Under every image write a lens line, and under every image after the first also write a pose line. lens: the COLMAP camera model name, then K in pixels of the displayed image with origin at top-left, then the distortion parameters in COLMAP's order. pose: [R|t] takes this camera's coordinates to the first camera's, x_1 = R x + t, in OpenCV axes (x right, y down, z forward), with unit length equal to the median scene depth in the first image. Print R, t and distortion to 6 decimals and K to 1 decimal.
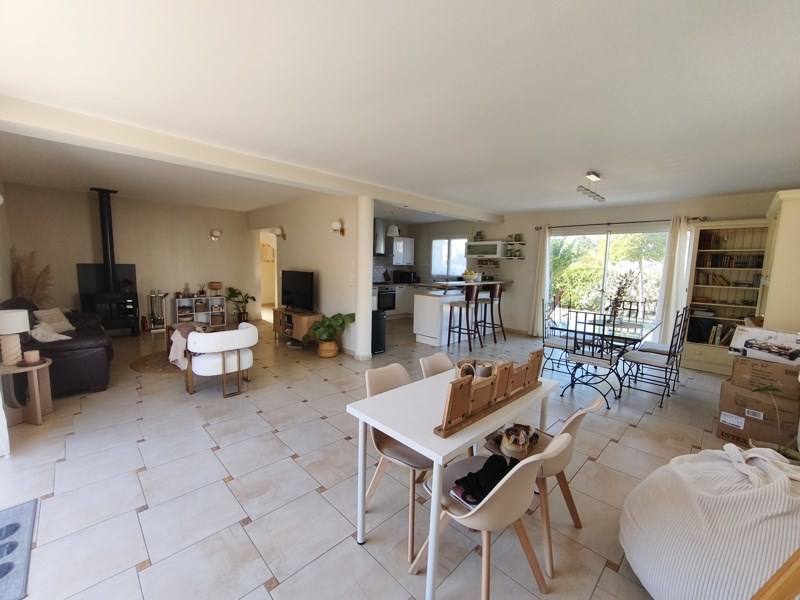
lens RADIAL K [[331.4, 0, 400.0], [0, 331.4, 300.0], [0, 0, 1]] dist [0.000044, -0.000018]
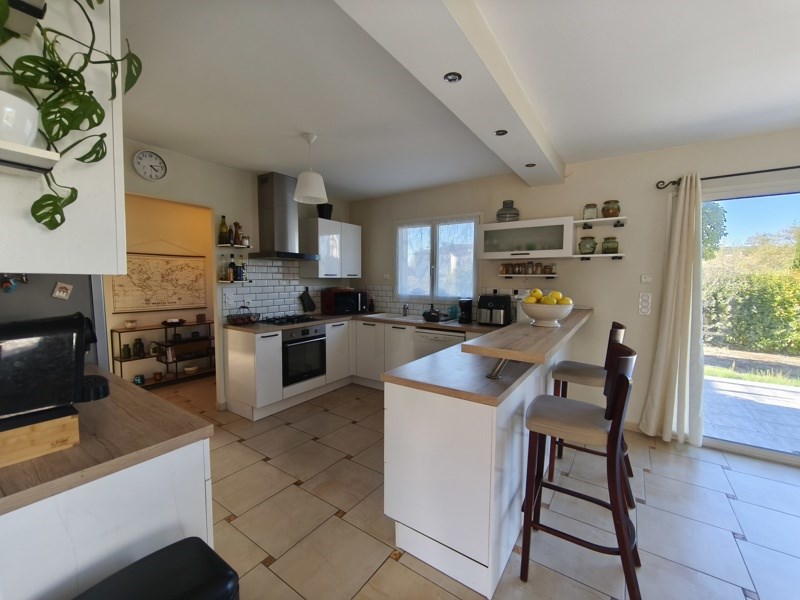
lens RADIAL K [[331.4, 0, 400.0], [0, 331.4, 300.0], [0, 0, 1]] dist [0.000044, -0.000018]
pose [[0.982544, -0.030213, 0.183558, 0.004952], [0.038012, 0.998511, -0.039116, -0.052831], [-0.182103, 0.045411, 0.982230, 0.527720]]
